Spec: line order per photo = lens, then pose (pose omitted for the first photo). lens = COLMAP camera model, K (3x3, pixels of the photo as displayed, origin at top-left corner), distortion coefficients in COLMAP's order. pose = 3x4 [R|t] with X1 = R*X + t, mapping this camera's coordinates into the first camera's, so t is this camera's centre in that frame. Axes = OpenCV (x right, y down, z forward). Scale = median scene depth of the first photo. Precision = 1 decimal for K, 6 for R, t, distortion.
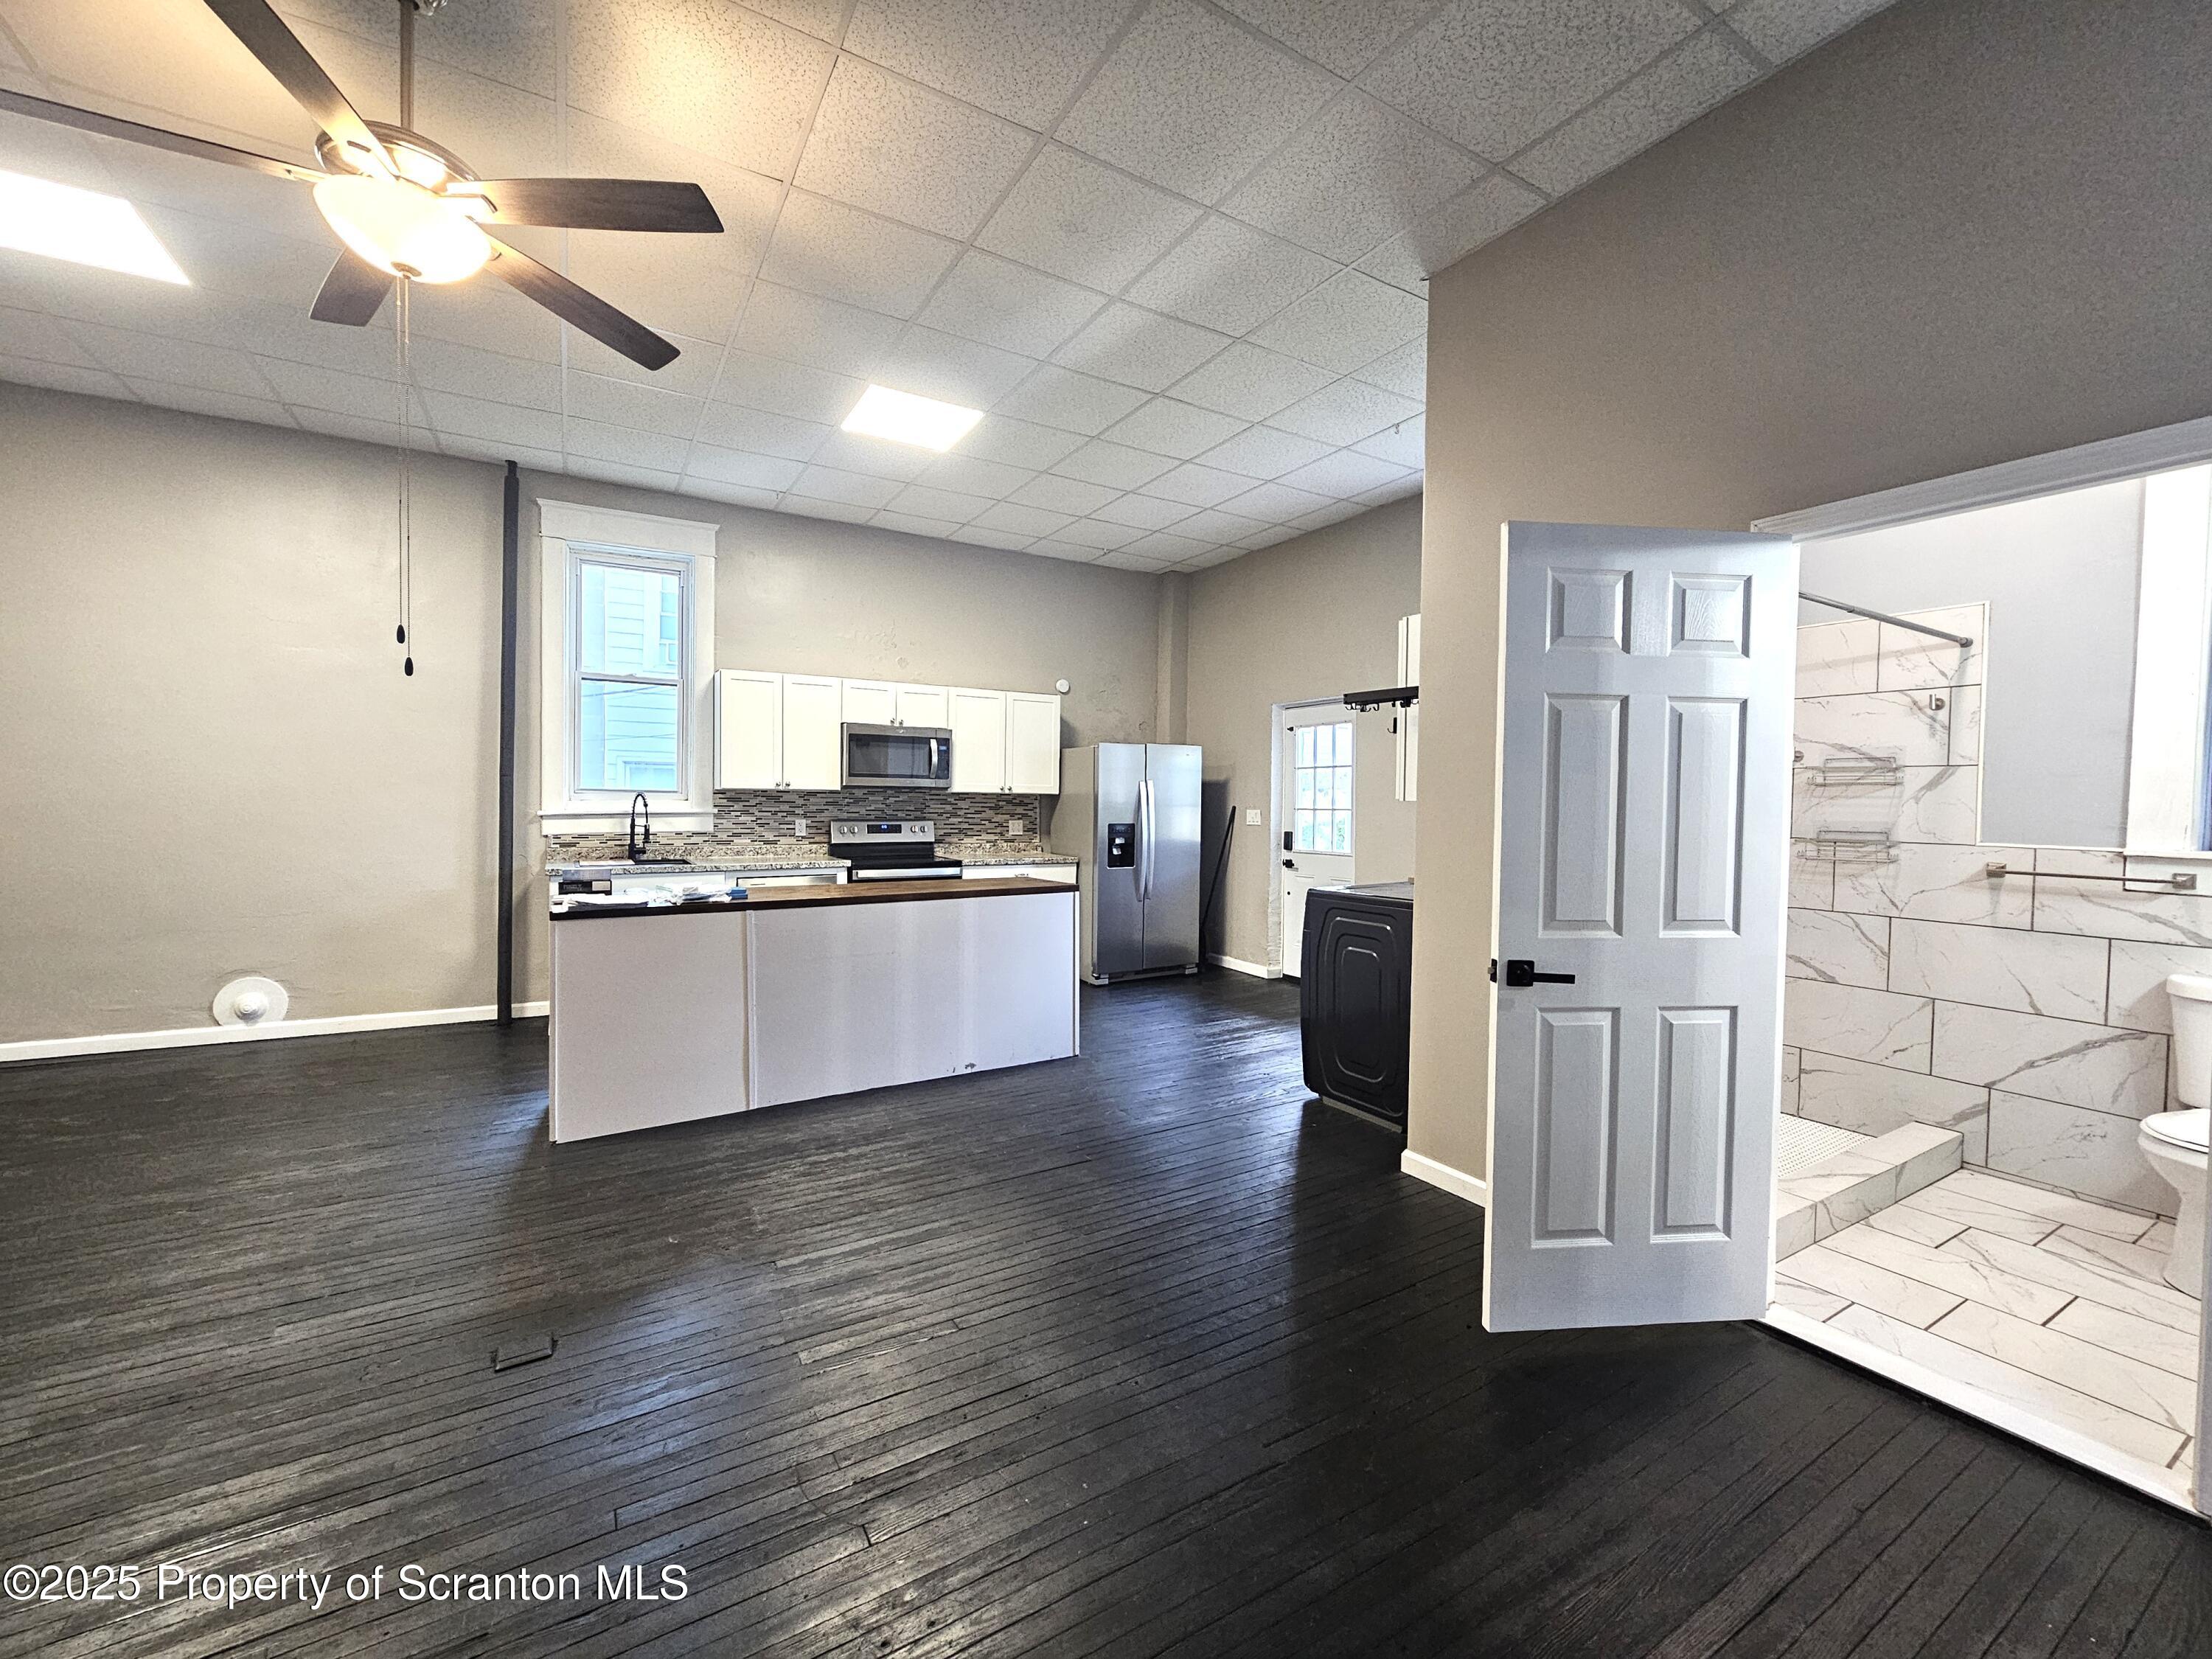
lens RADIAL K [[899.6, 0, 1103.2], [0, 899.6, 825.0], [0, 0, 1]] dist [0.000554, -0.000864]
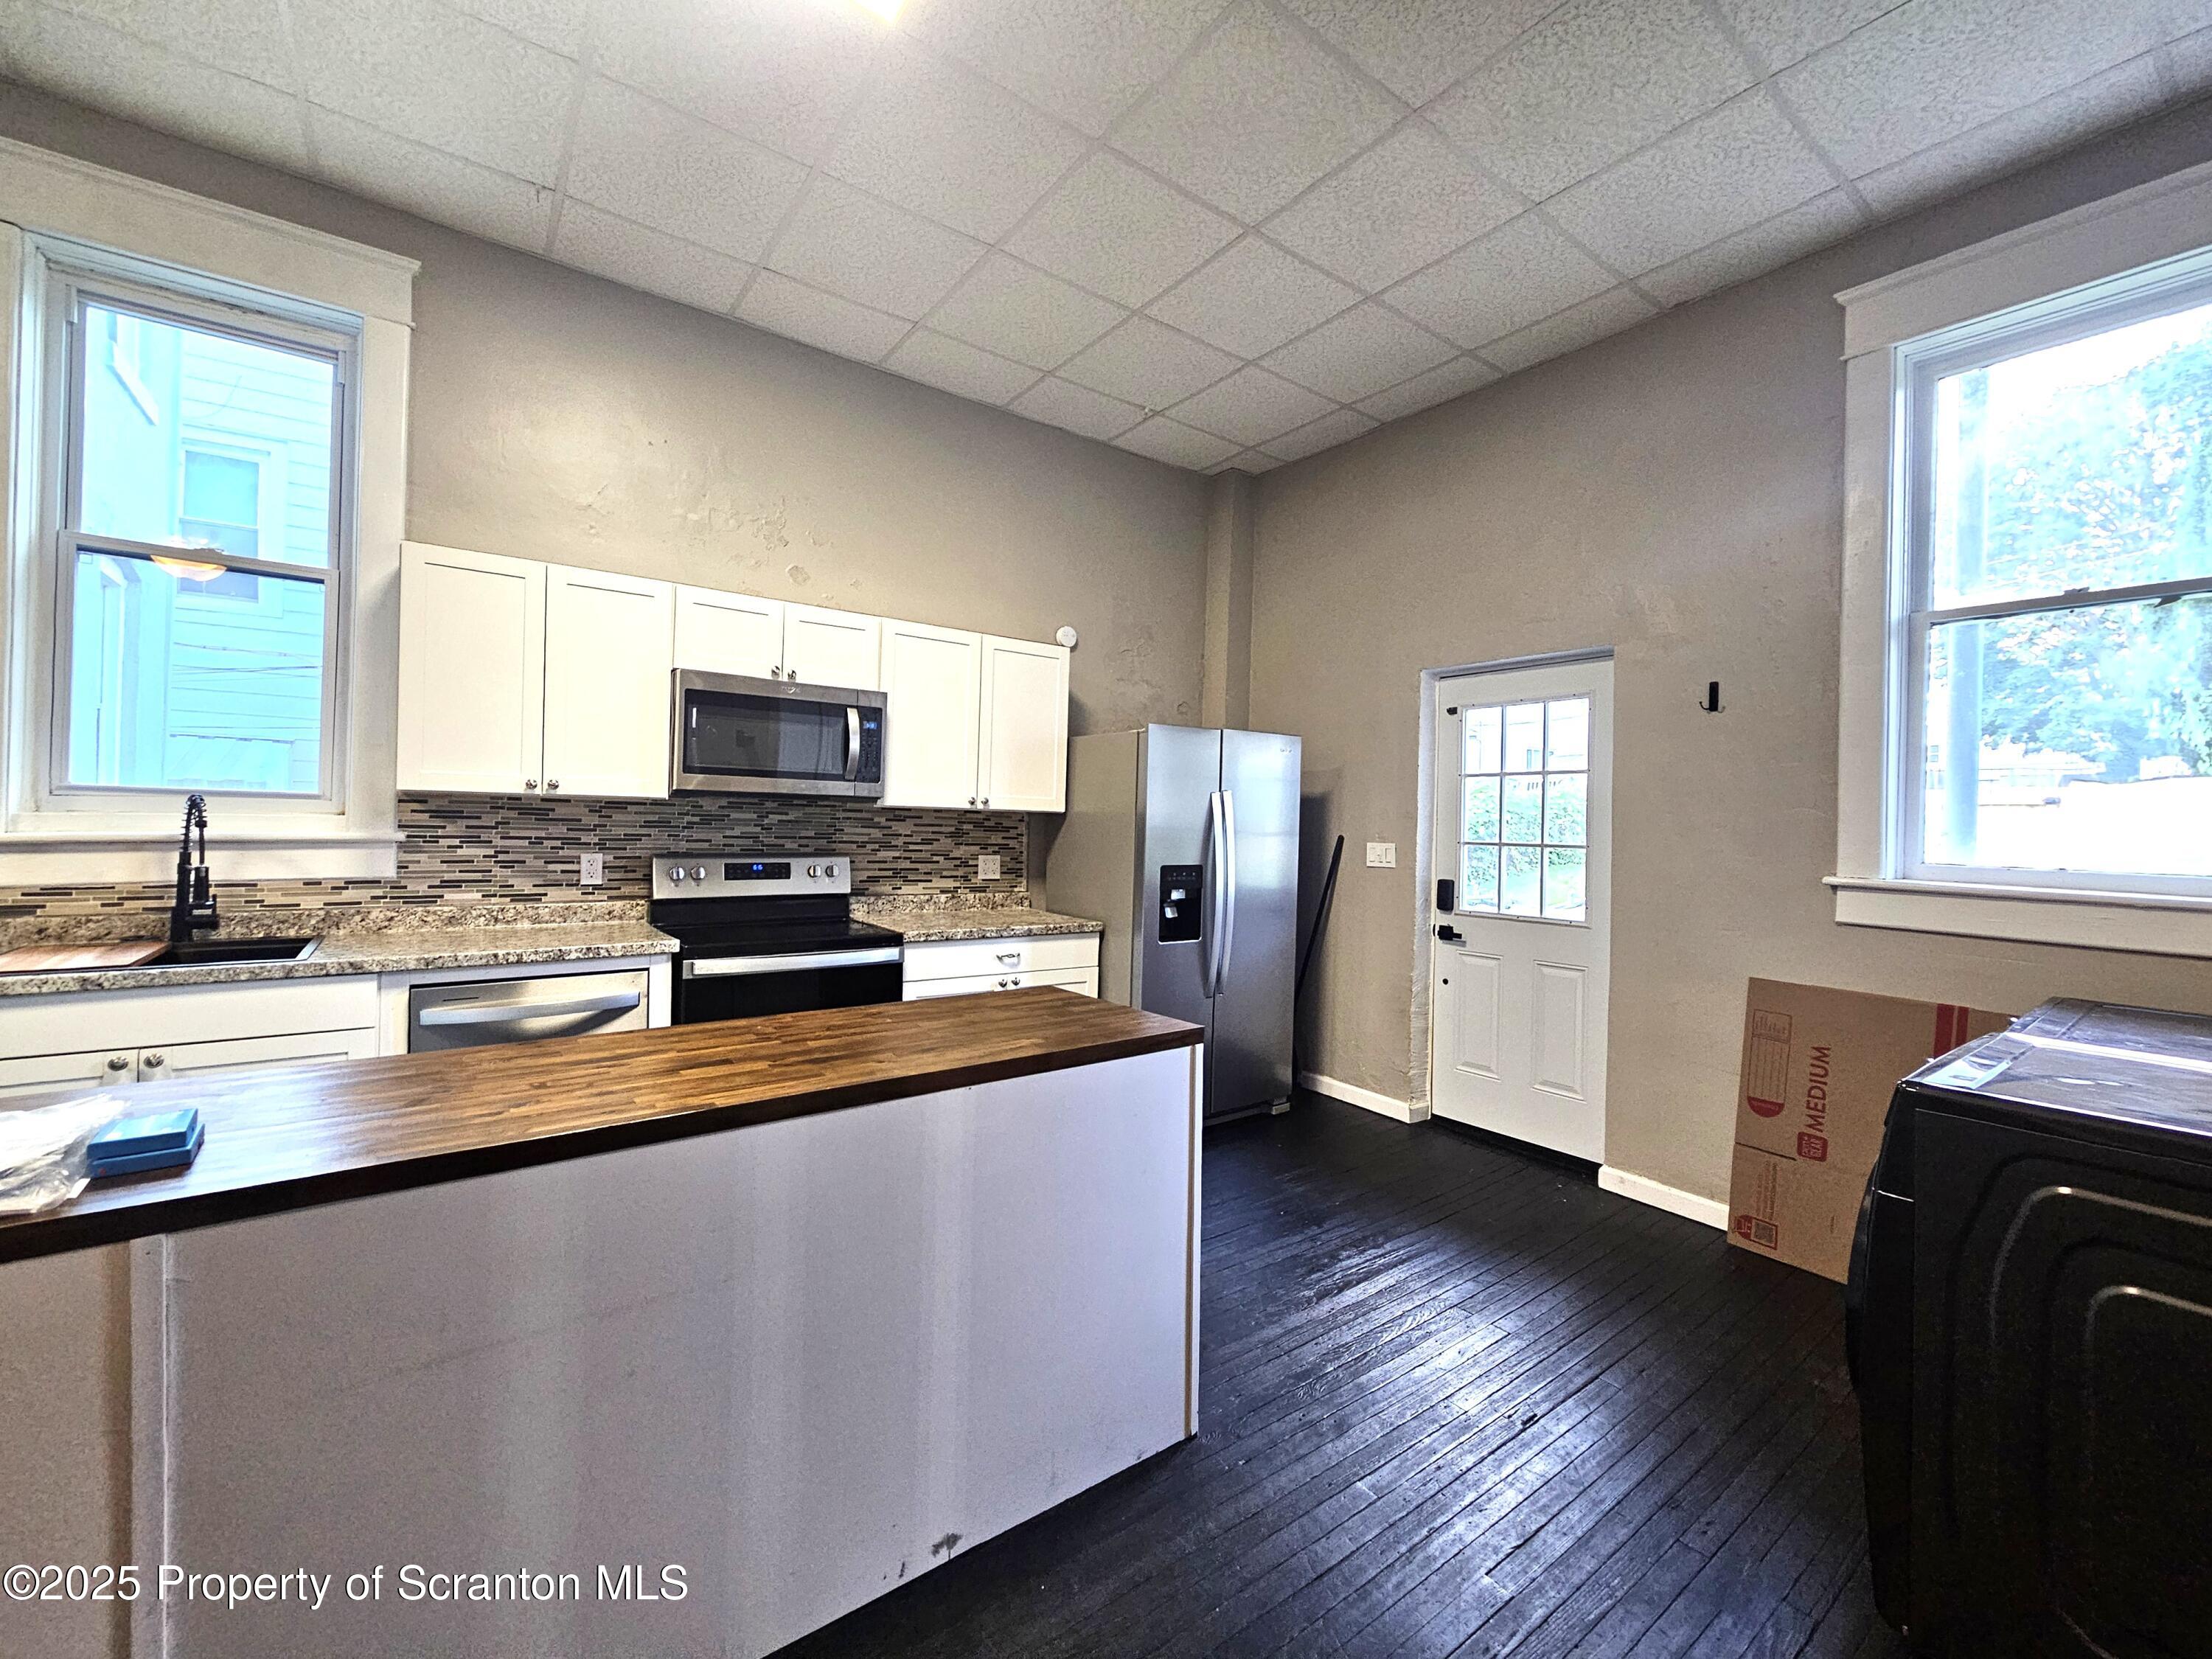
lens RADIAL K [[899.6, 0, 1104.3], [0, 899.6, 821.0], [0, 0, 1]] dist [0.000554, -0.000864]
pose [[0.995352, 0.013581, 0.095341, -0.092357], [-0.011047, 0.999573, -0.027049, -0.014857], [-0.095668, 0.025870, 0.995077, 0.466051]]
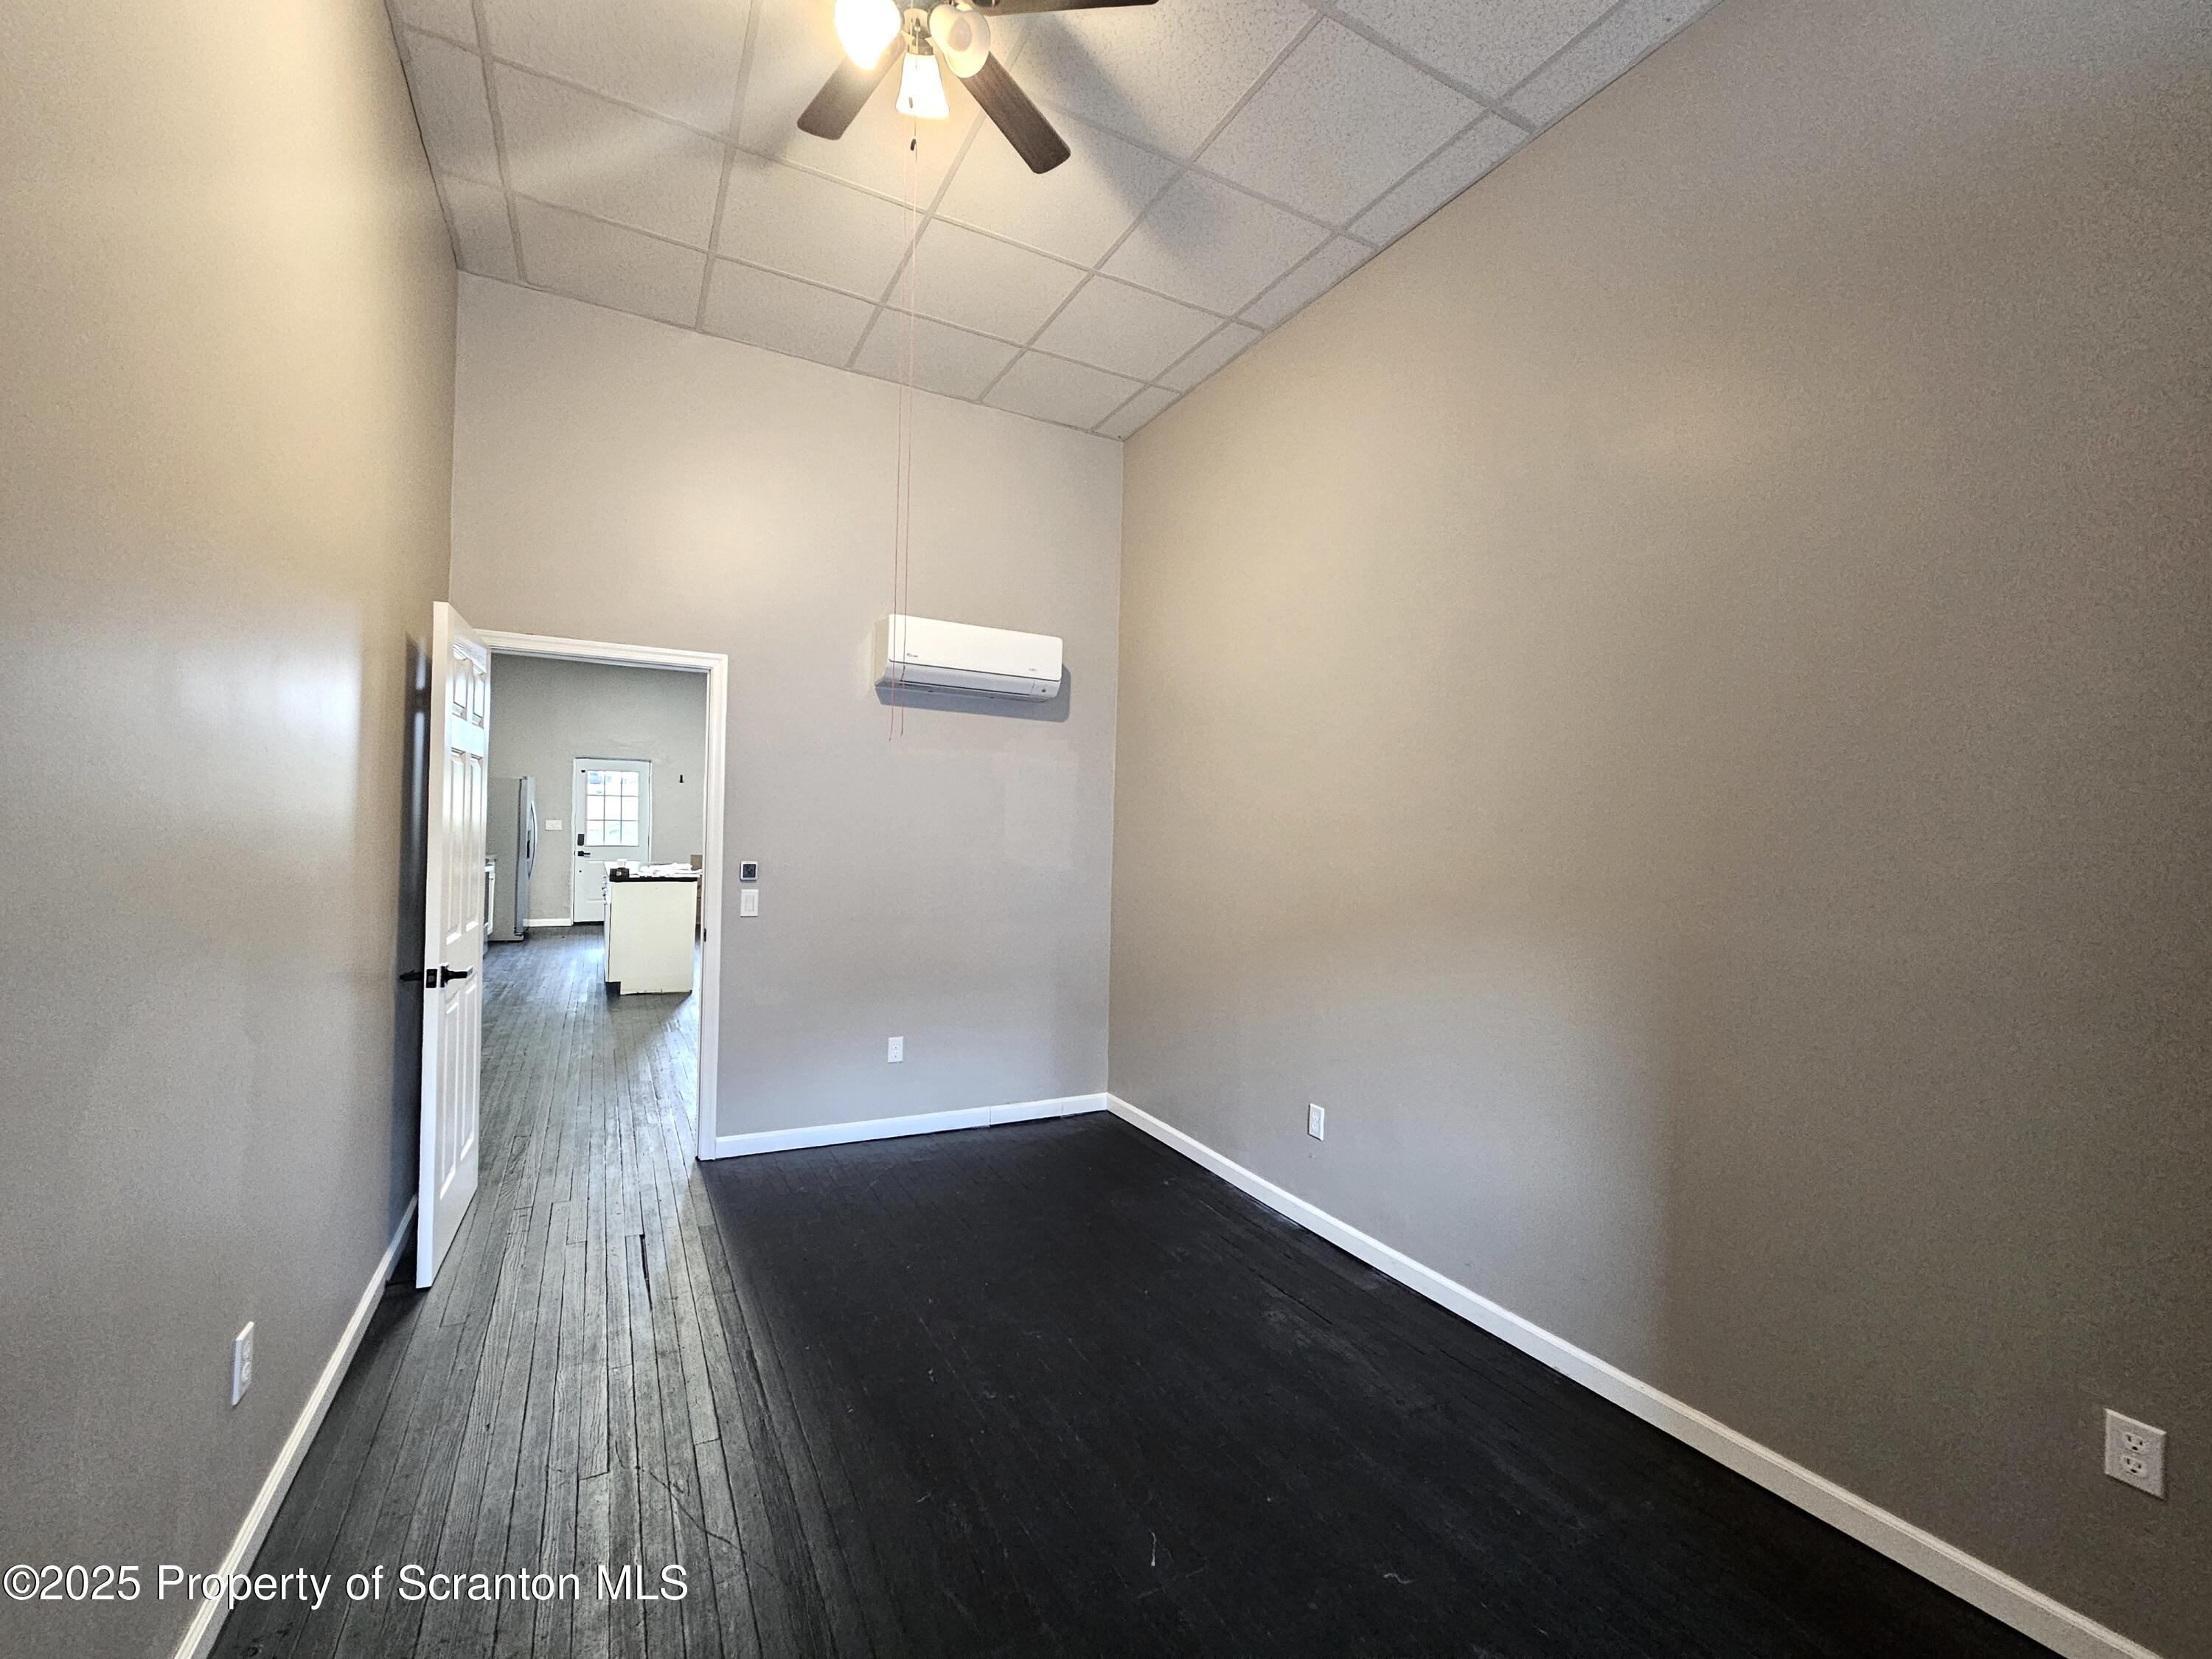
lens RADIAL K [[899.6, 0, 1091.1], [0, 899.6, 824.5], [0, 0, 1]] dist [0.000554, -0.000864]
pose [[0.036532, -0.007812, 0.999302, -1.549669], [0.004040, 0.999962, 0.007669, -0.020180], [-0.999324, 0.003757, 0.036562, 0.021229]]
